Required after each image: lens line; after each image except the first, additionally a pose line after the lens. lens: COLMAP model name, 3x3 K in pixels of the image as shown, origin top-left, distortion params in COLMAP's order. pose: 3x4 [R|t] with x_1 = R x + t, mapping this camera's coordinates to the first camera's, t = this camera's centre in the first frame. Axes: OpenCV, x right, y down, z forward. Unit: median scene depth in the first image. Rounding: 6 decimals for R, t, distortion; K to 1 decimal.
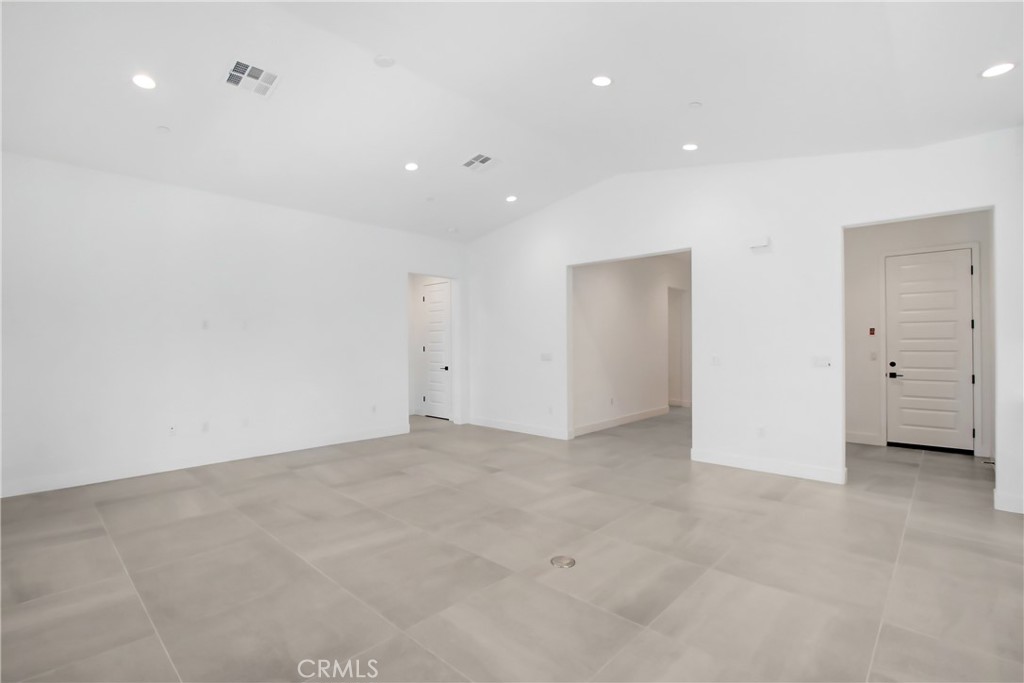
lens RADIAL K [[481.6, 0, 511.5], [0, 481.6, 343.1], [0, 0, 1]] dist [-0.018928, 0.000110]
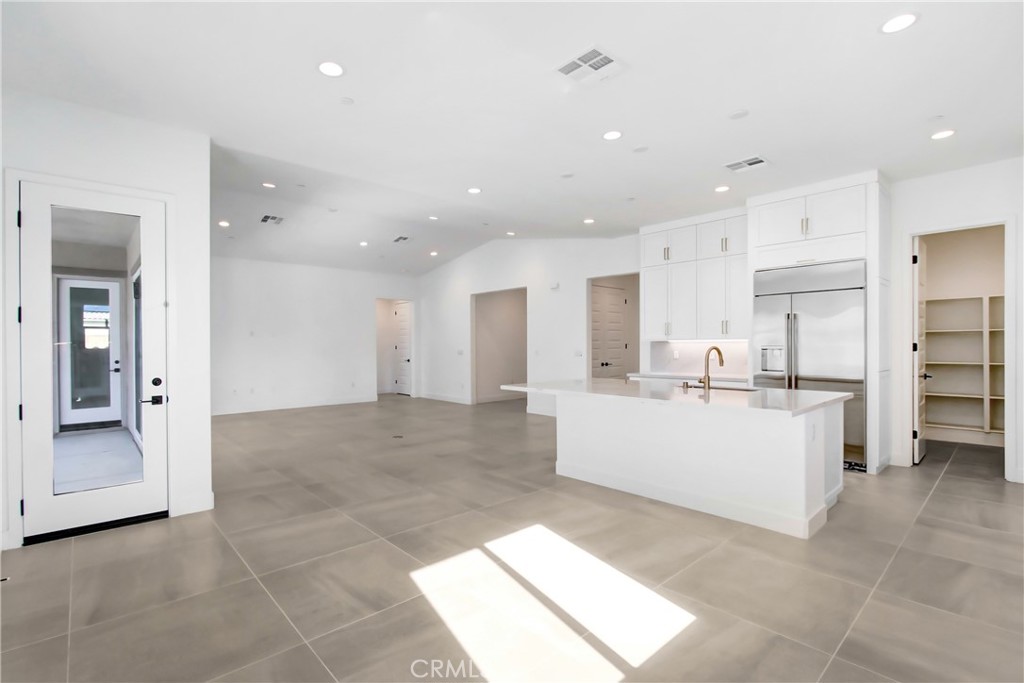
lens RADIAL K [[481.6, 0, 511.2], [0, 481.6, 344.5], [0, 0, 1]] dist [-0.018928, 0.000110]
pose [[0.997306, -0.000518, -0.073355, 0.335597], [0.000675, 0.999998, 0.002105, 0.000031], [0.073353, -0.002148, 0.997304, -0.524469]]
